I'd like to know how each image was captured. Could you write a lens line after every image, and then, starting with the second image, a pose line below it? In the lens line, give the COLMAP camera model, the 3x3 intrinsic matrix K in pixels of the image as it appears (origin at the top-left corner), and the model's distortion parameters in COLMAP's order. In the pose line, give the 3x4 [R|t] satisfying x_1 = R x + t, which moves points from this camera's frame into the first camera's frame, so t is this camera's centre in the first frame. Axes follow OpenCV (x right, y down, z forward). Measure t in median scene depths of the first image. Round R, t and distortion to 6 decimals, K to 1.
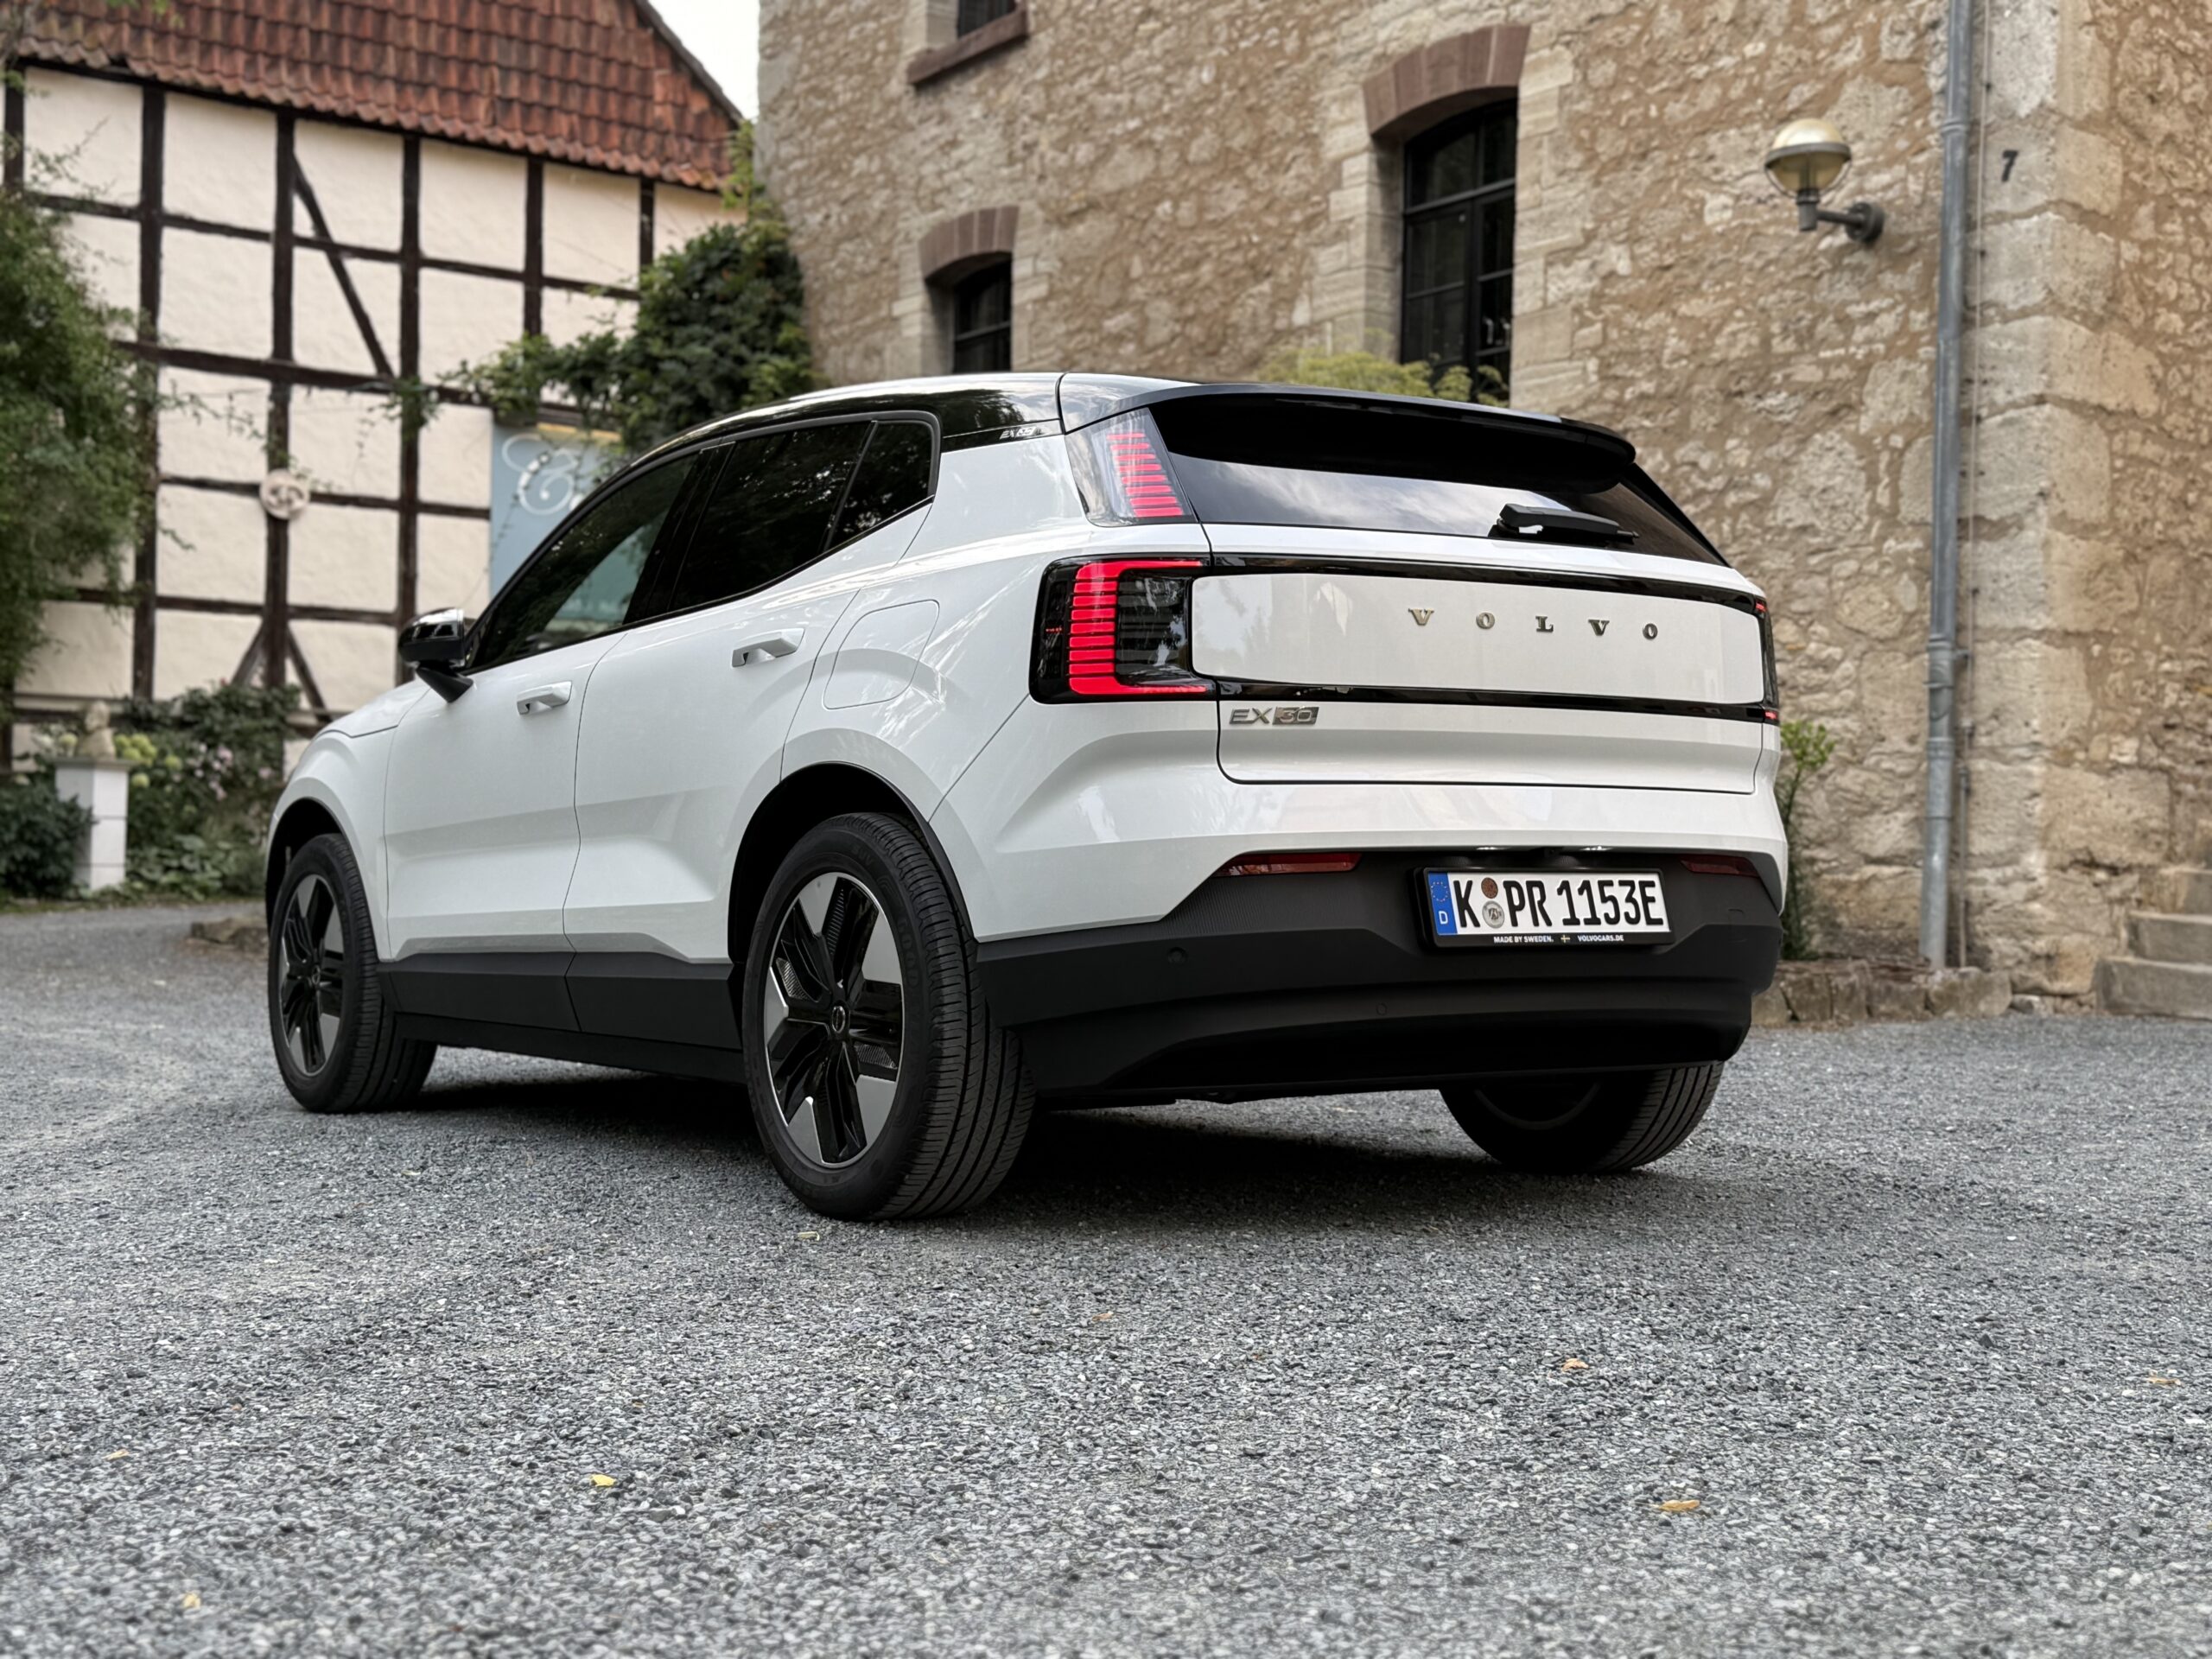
lens RADIAL K [[2731.7, 0, 1109.2], [0, 2731.7, 858.1], [0, 0, 1]] dist [0.211850, -0.511141]
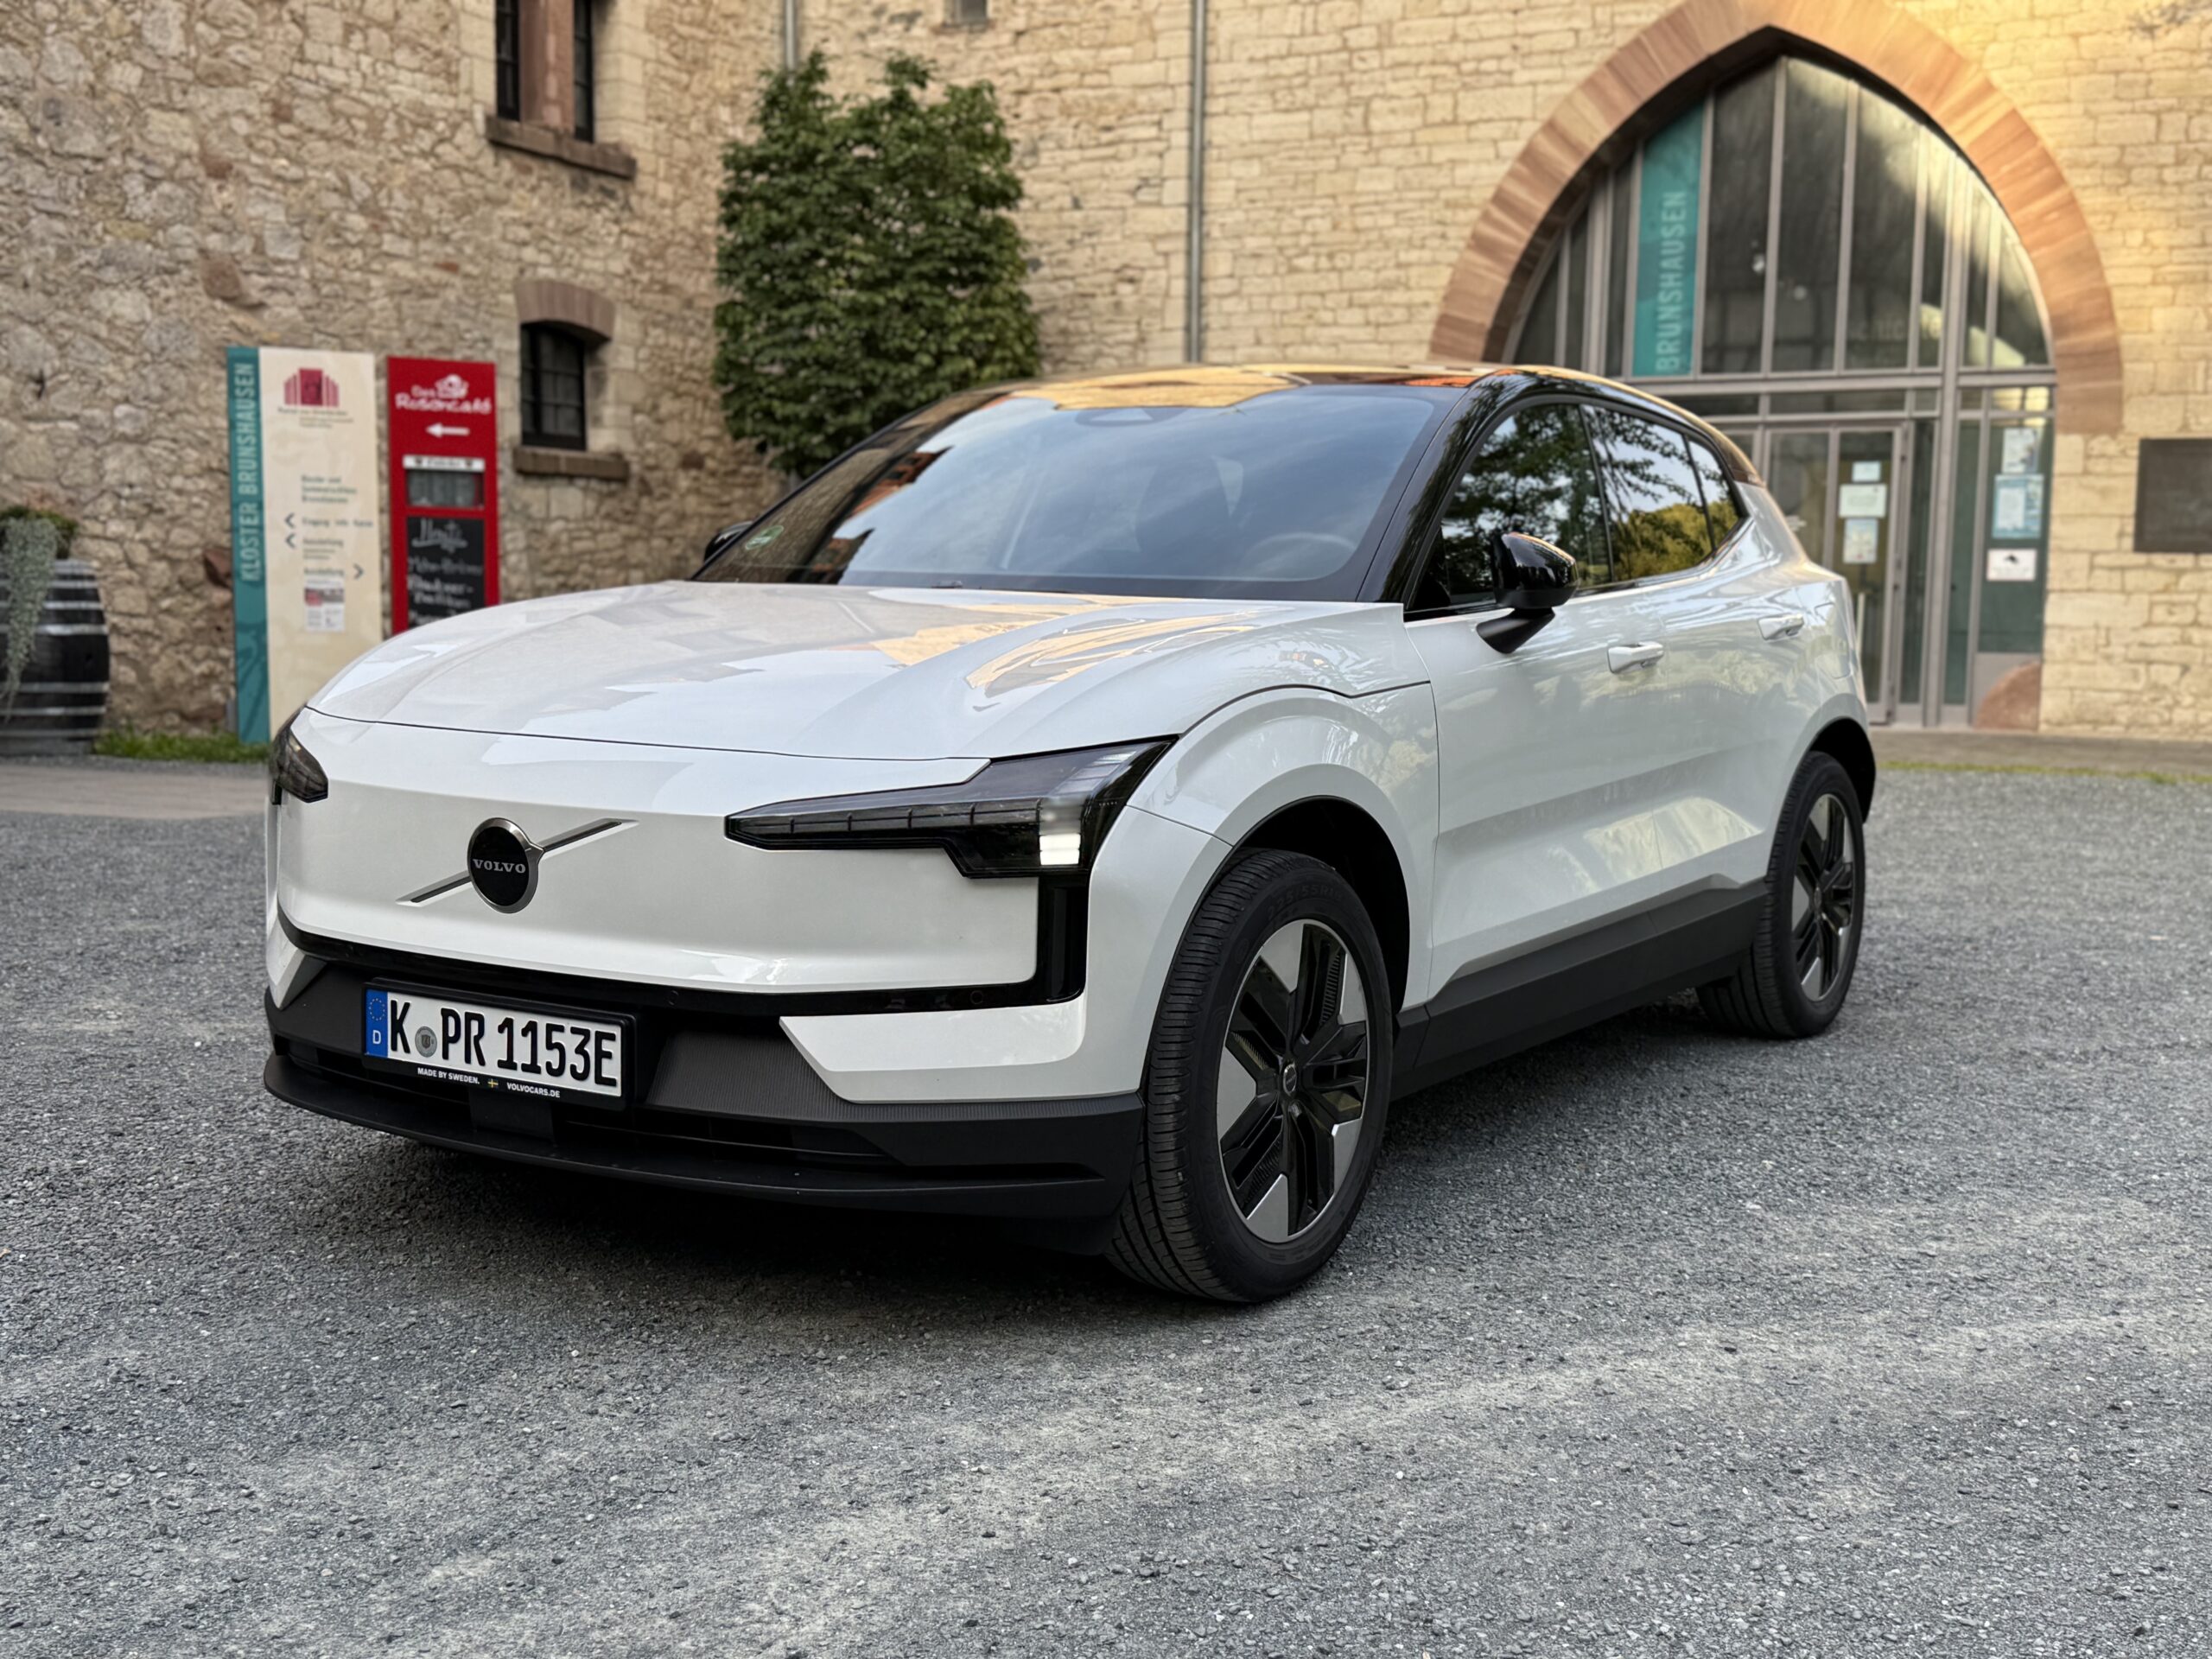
lens RADIAL K [[2535.7, 0, 1093.3], [0, 2535.7, 862.4], [0, 0, 1]] dist [0.212735, -0.499825]
pose [[-0.398267, -0.118660, 0.909562, -0.442068], [-0.025103, 0.992636, 0.118505, -0.041032], [-0.916926, 0.024364, -0.398313, 0.715570]]
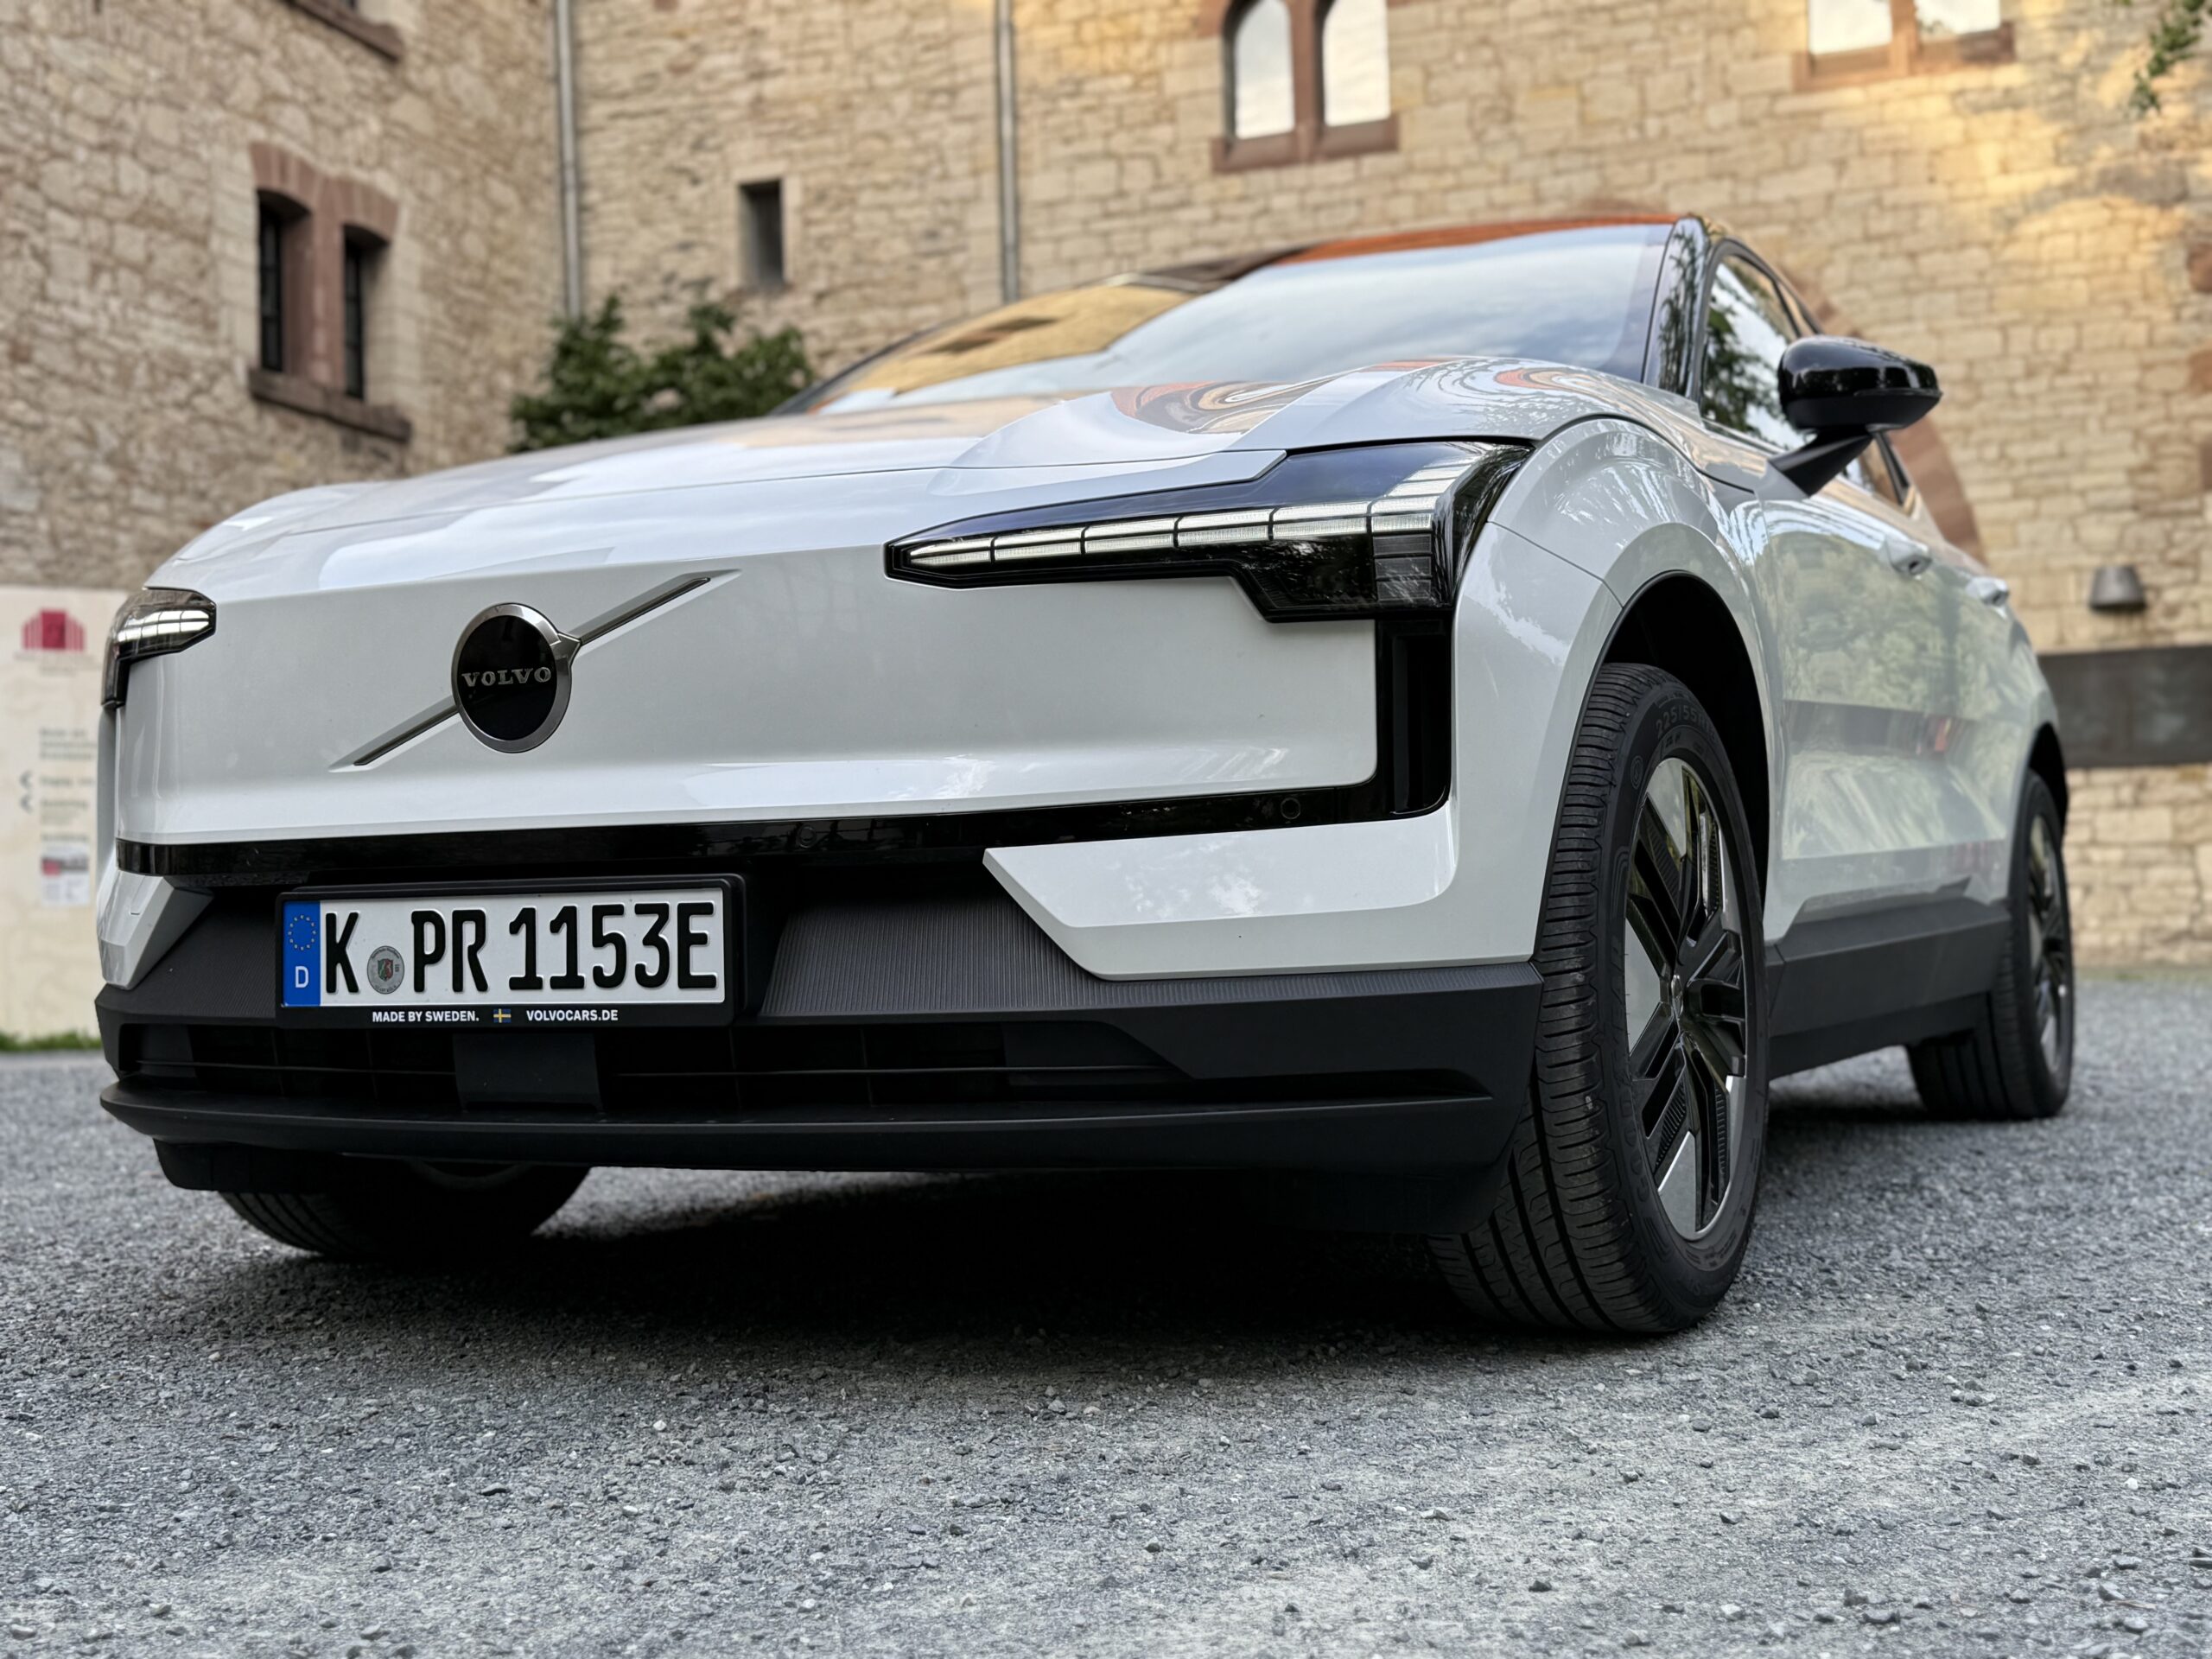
lens RADIAL K [[2593.4, 0, 1108.7], [0, 2593.4, 841.3], [0, 0, 1]] dist [0.204886, -0.487279]
pose [[-0.488078, 0.035620, 0.872073, -0.334331], [0.014613, 0.999360, -0.032641, 0.017018], [-0.872678, -0.003188, -0.488286, 0.716799]]
